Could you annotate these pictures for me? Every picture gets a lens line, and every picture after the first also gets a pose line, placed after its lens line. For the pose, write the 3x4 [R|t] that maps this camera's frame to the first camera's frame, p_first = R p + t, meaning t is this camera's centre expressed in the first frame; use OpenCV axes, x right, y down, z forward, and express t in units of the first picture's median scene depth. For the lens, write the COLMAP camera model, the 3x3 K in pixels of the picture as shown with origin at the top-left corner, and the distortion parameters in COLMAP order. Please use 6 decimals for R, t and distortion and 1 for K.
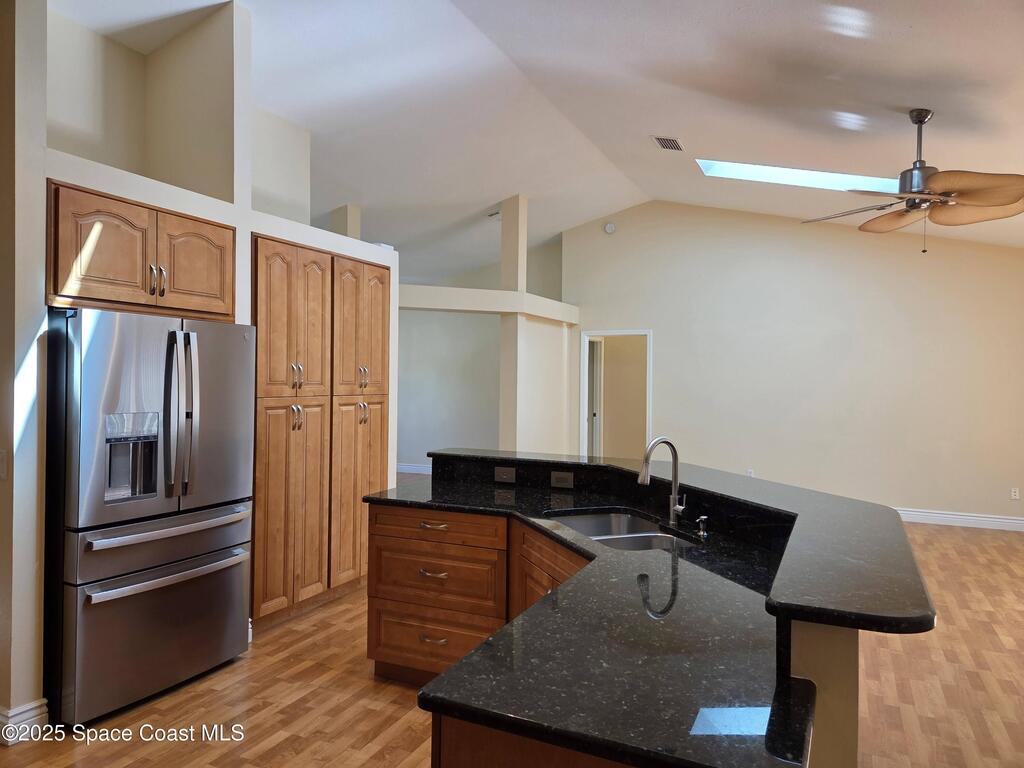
lens RADIAL K [[682.4, 0, 518.4], [0, 682.4, 386.8], [0, 0, 1]] dist [0.080331, -0.074369]
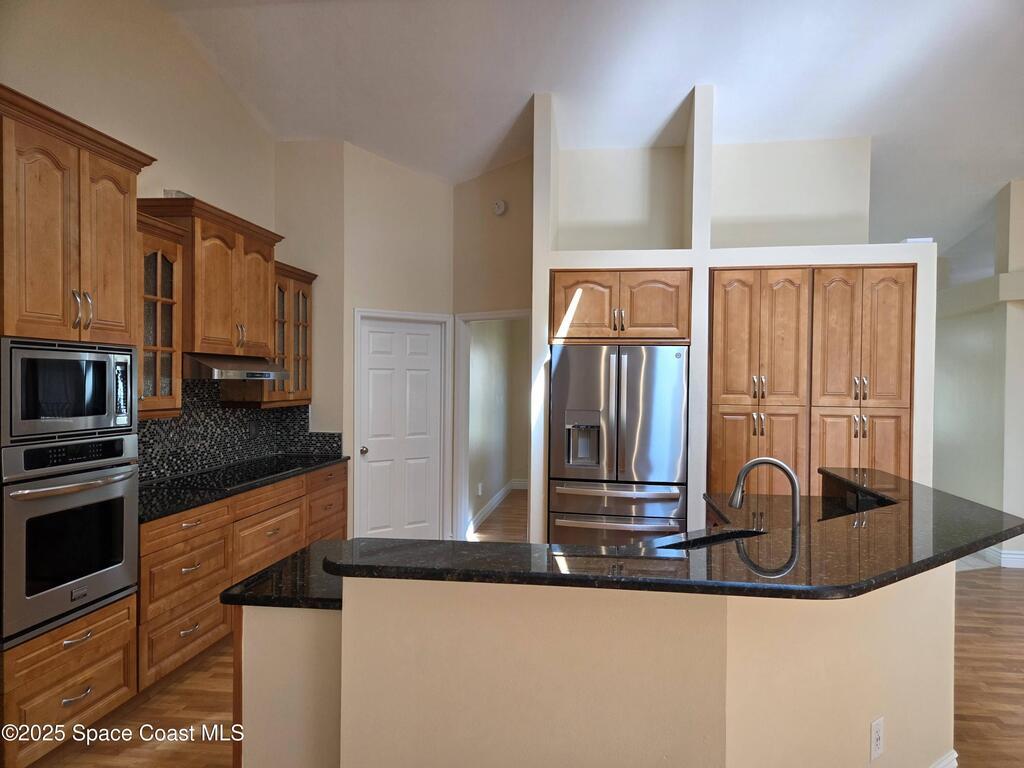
lens RADIAL K [[682.4, 0, 518.4], [0, 682.4, 386.8], [0, 0, 1]] dist [0.080331, -0.074369]
pose [[0.287155, -0.002516, -0.957881, 0.662261], [-0.022409, 0.999705, -0.009344, 0.003669], [0.957622, 0.024149, 0.287014, 0.332990]]
